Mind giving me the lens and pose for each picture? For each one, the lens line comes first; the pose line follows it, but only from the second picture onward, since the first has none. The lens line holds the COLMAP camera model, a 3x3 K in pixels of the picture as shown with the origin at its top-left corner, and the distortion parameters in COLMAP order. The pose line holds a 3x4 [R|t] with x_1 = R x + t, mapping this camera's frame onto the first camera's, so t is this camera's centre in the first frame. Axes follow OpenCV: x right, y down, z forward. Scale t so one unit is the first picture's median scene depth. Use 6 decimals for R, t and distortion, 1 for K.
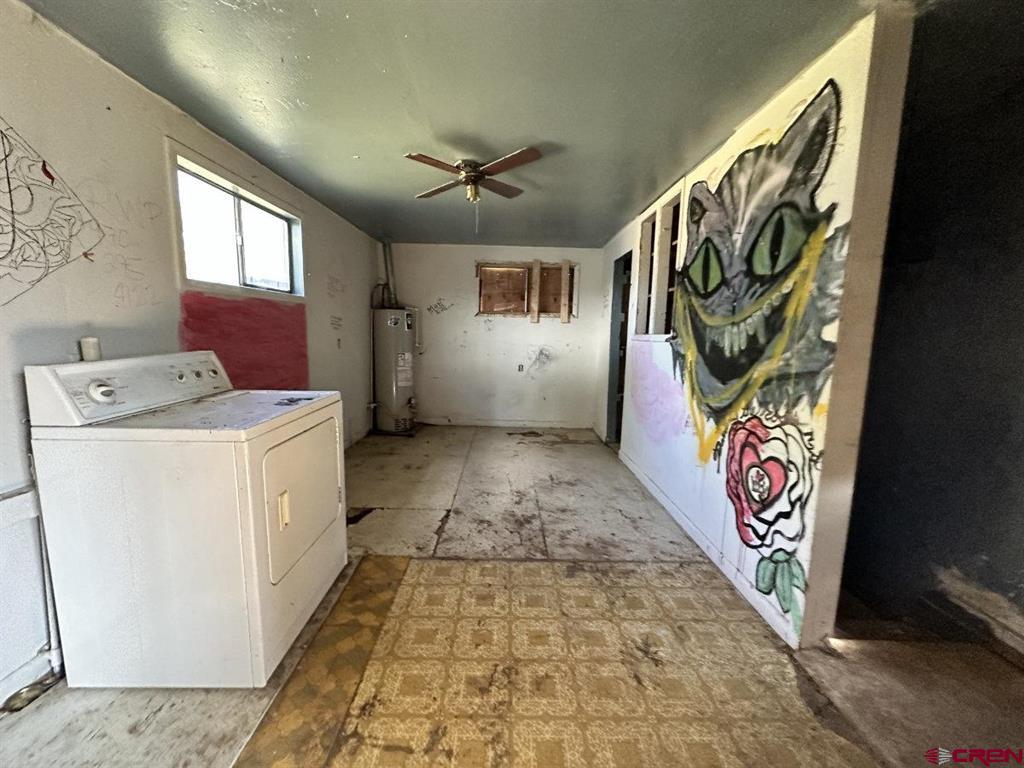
lens RADIAL K [[400.6, 0, 512.0], [0, 400.6, 384.0], [0, 0, 1]] dist [0.000062, -0.000042]
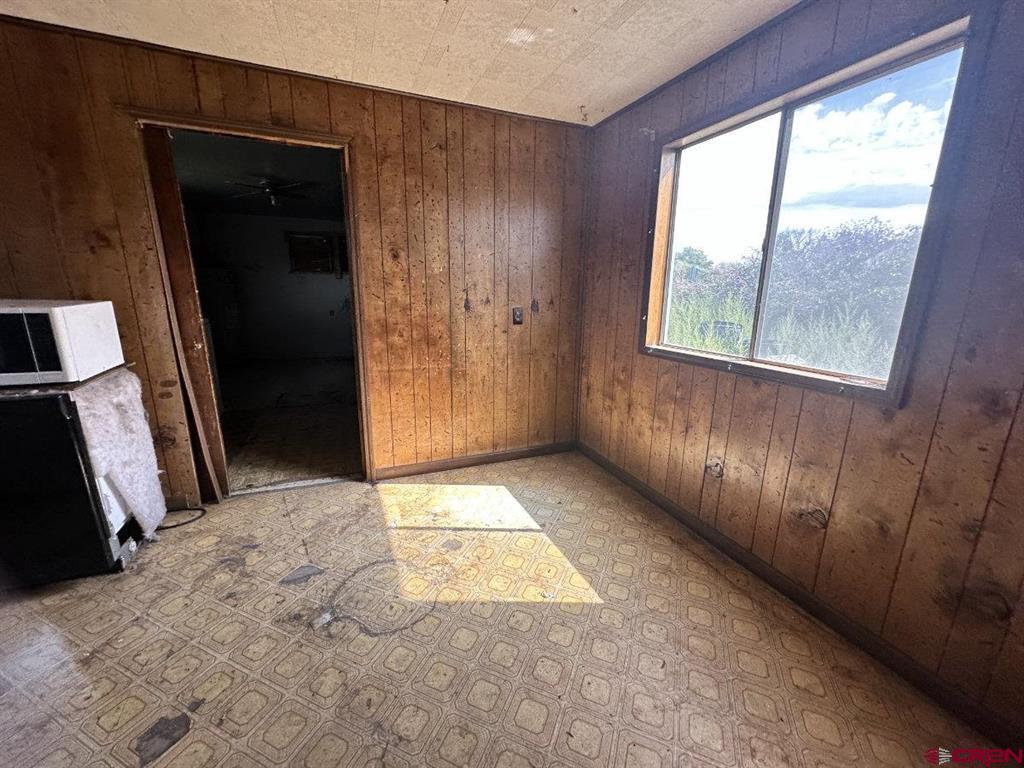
lens RADIAL K [[400.6, 0, 512.0], [0, 400.6, 384.0], [0, 0, 1]] dist [0.000062, -0.000042]
pose [[0.924194, -0.099032, 0.368861, 0.068895], [0.062481, 0.991990, 0.109781, 0.097521], [-0.376778, -0.078412, 0.922979, -0.550310]]
